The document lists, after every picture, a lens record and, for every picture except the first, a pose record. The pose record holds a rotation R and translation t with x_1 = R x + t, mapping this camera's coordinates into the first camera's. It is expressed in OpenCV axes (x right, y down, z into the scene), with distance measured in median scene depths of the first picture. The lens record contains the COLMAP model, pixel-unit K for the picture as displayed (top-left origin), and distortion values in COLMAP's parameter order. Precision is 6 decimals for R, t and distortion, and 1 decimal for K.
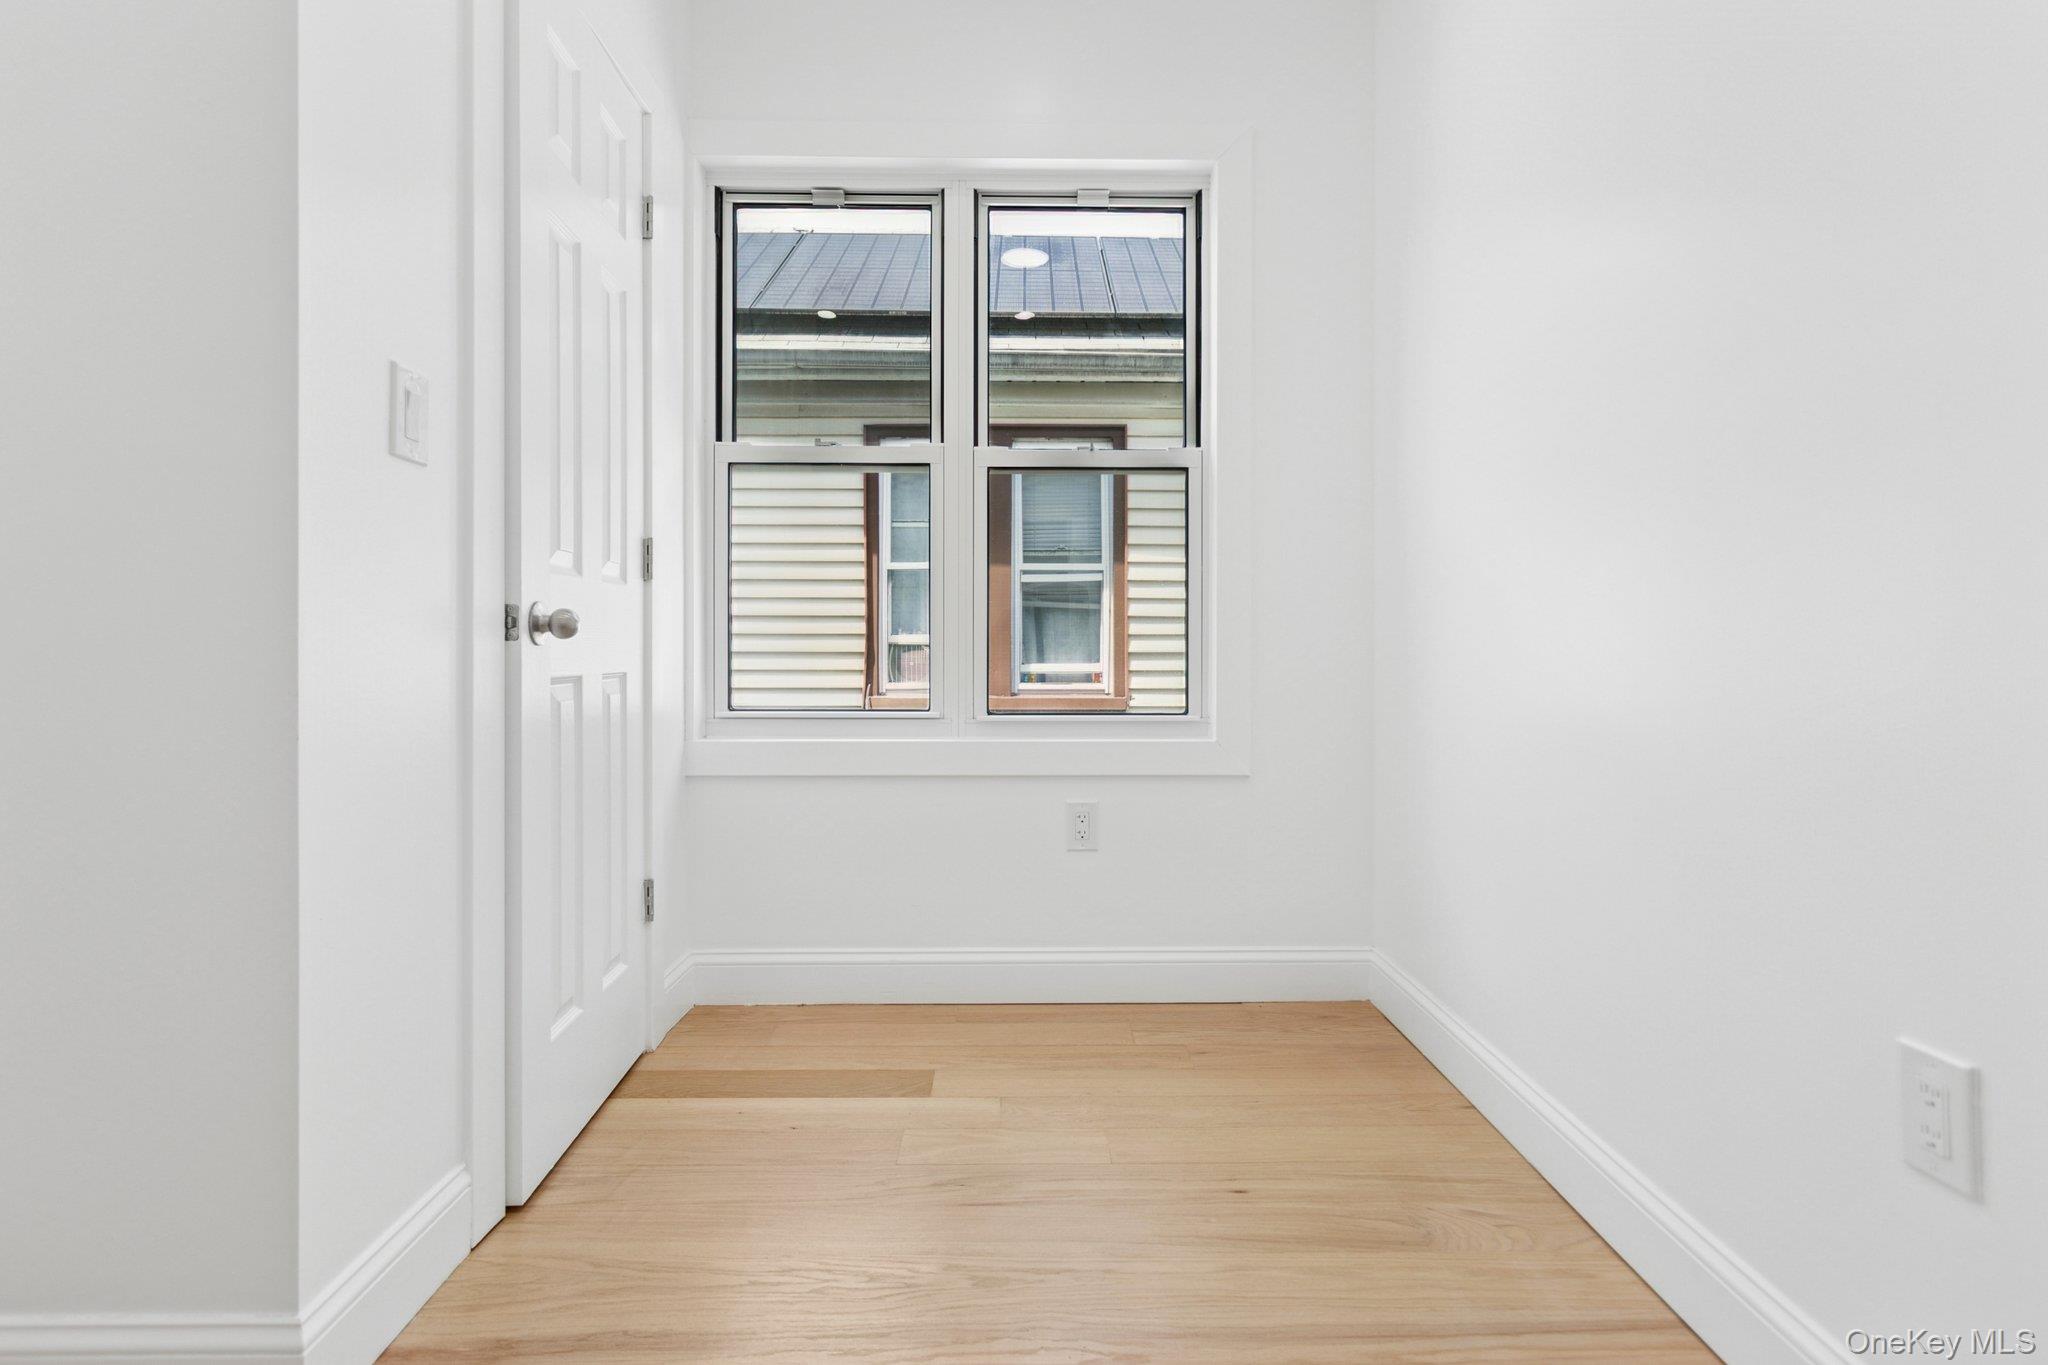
lens RADIAL K [[998.3, 0, 1023.5], [0, 998.3, 666.0], [0, 0, 1]] dist [0.001826, 0.001710]
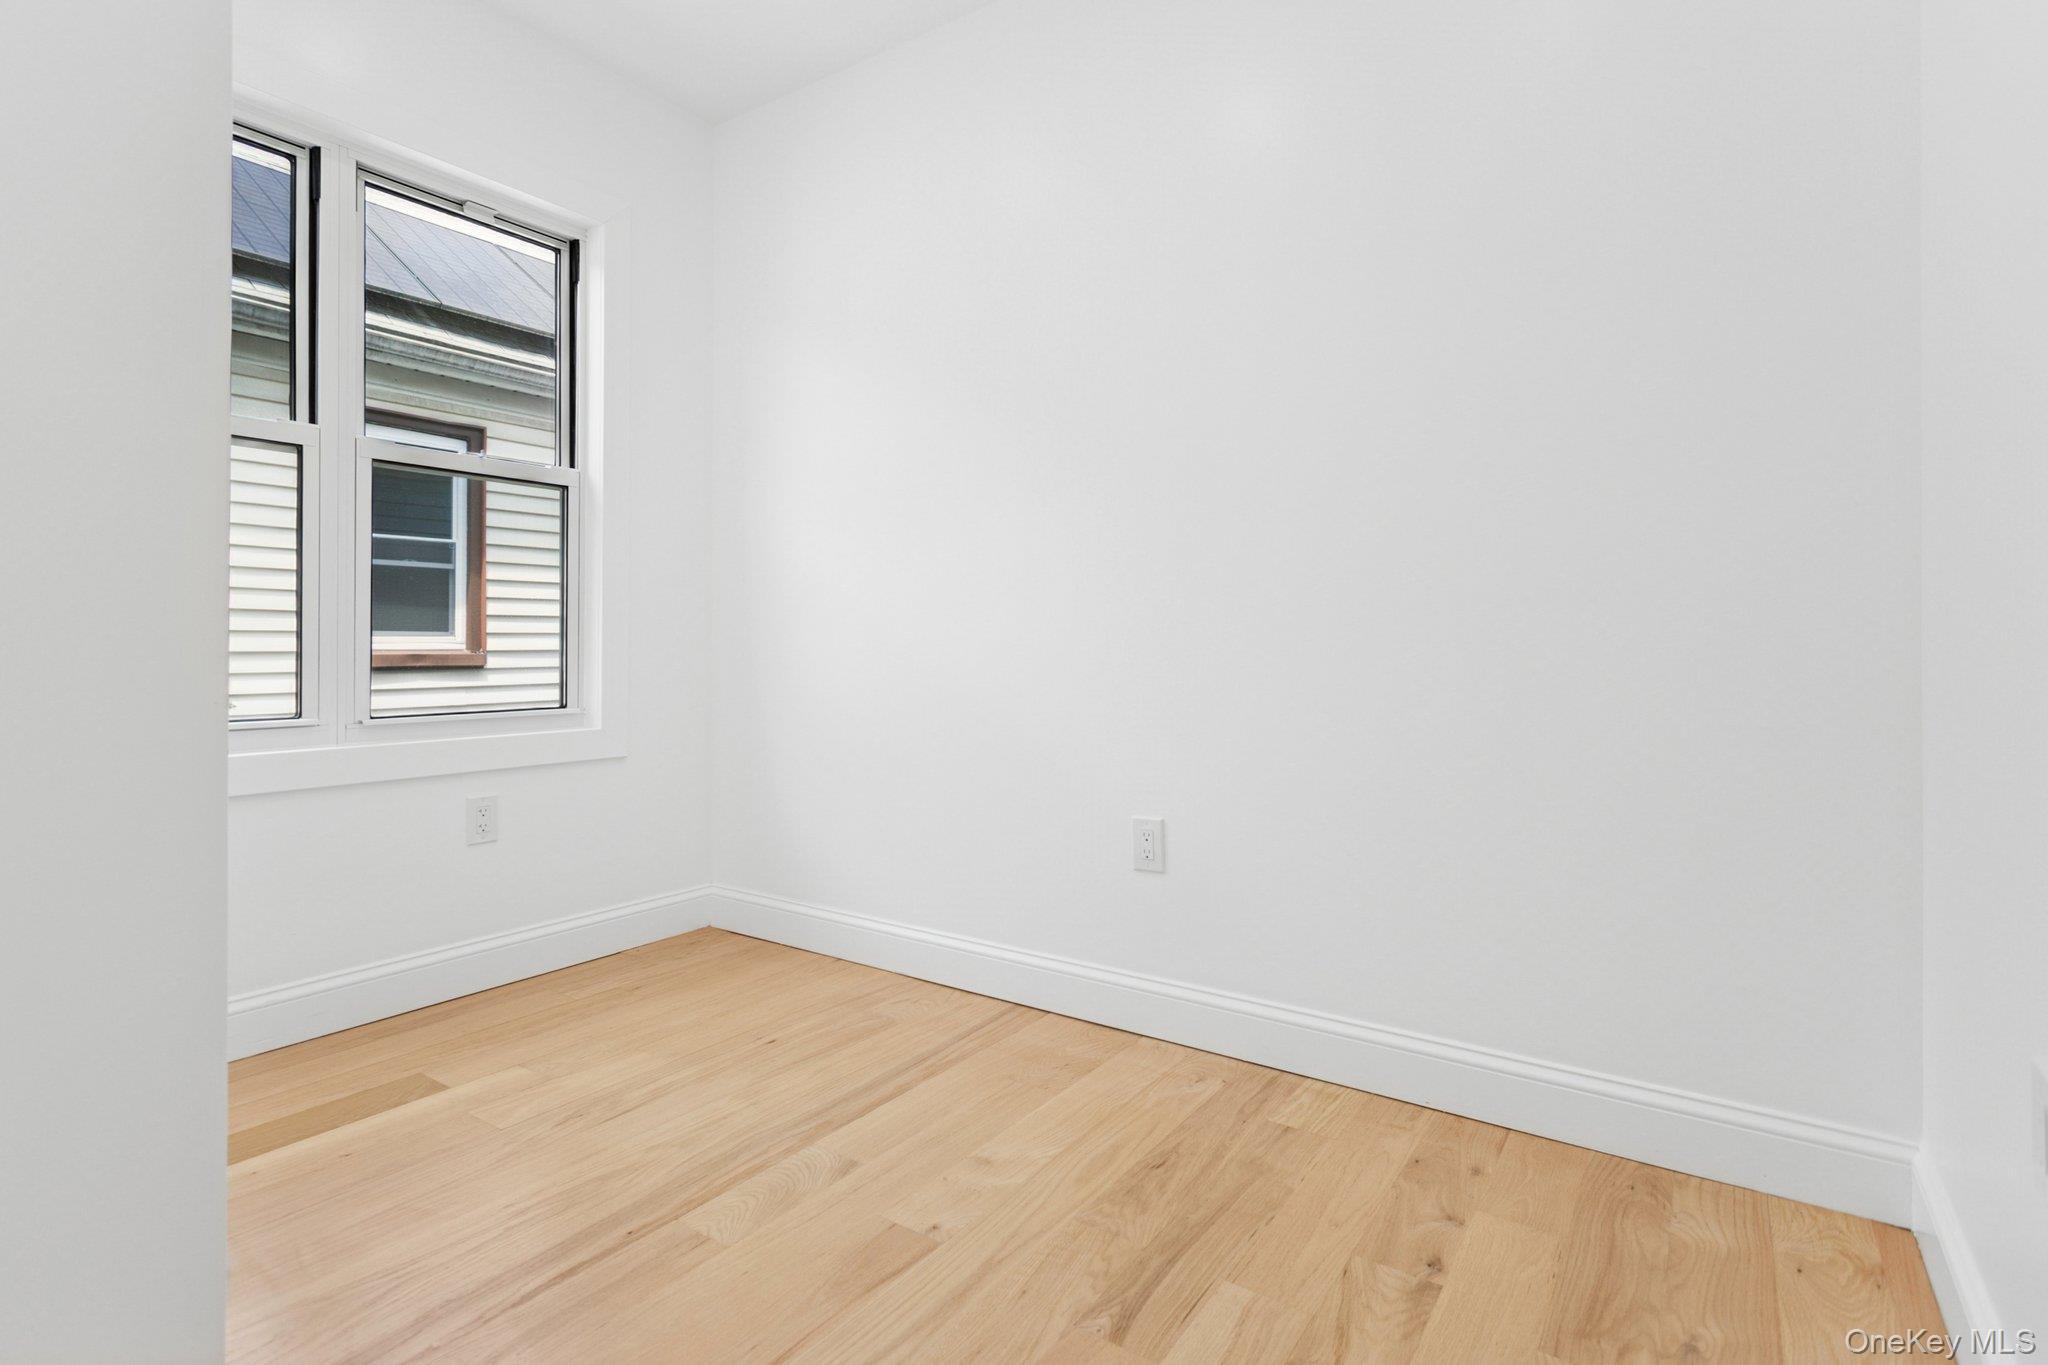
lens RADIAL K [[998.3, 0, 1010.9], [0, 998.3, 670.2], [0, 0, 1]] dist [0.001826, 0.001710]
pose [[0.573476, -0.014359, 0.819096, -0.477124], [0.009815, 0.999895, 0.010656, 0.000324], [-0.819163, 0.001928, 0.573557, -0.042987]]
